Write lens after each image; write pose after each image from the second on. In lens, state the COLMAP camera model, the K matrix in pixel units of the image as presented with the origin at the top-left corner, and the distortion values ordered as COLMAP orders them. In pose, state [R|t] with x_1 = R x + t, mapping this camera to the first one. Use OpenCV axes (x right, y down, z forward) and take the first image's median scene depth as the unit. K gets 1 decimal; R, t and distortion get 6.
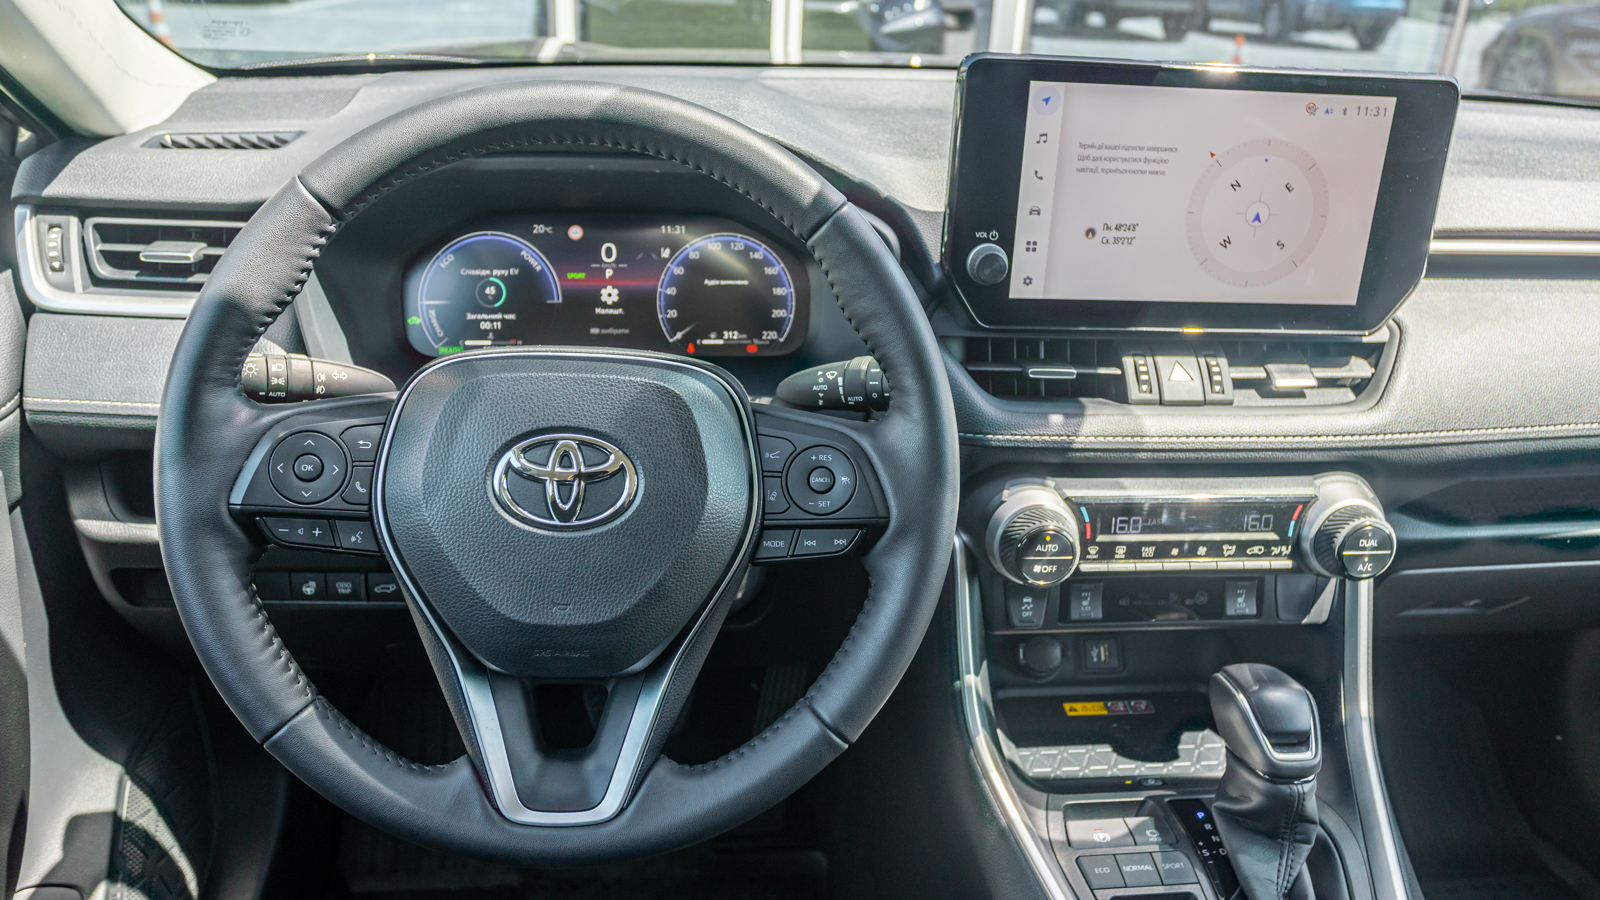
lens RADIAL K [[1204.4, 0, 804.3], [0, 1204.4, 420.0], [0, 0, 1]] dist [-0.032494, 0.005804]
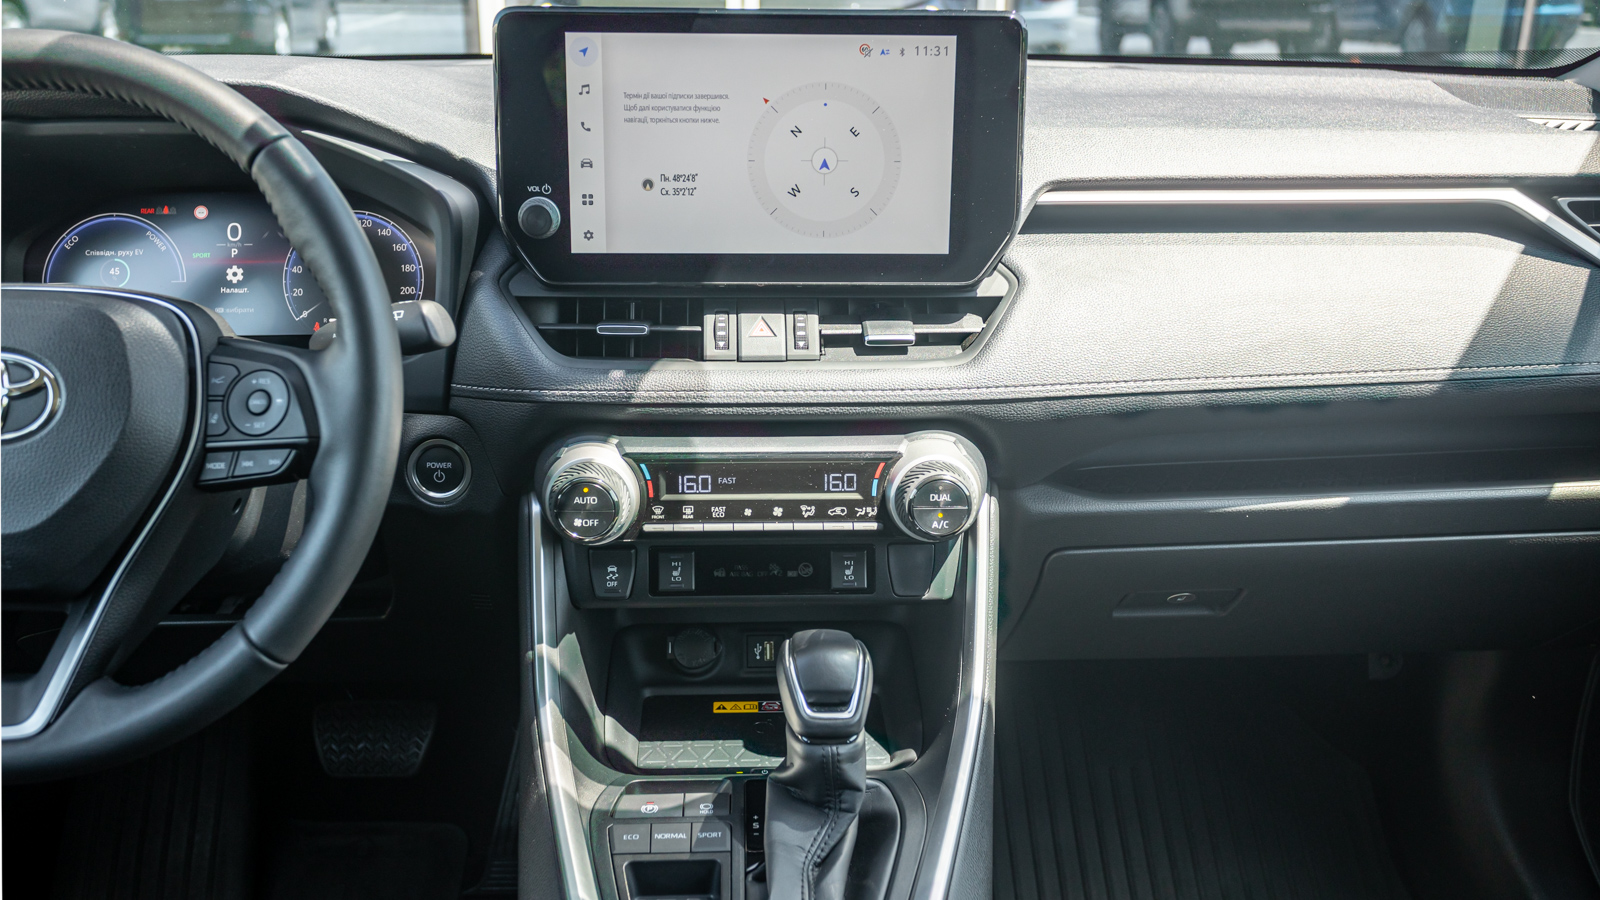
lens RADIAL K [[1425.0, 0, 778.7], [0, 1425.0, 411.0], [0, 0, 1]] dist [0.001651, 0.038585]
pose [[0.995983, -0.015941, -0.088111, 0.438539], [0.008207, 0.996136, -0.087441, 0.130207], [0.089164, 0.086366, 0.992265, -0.130887]]
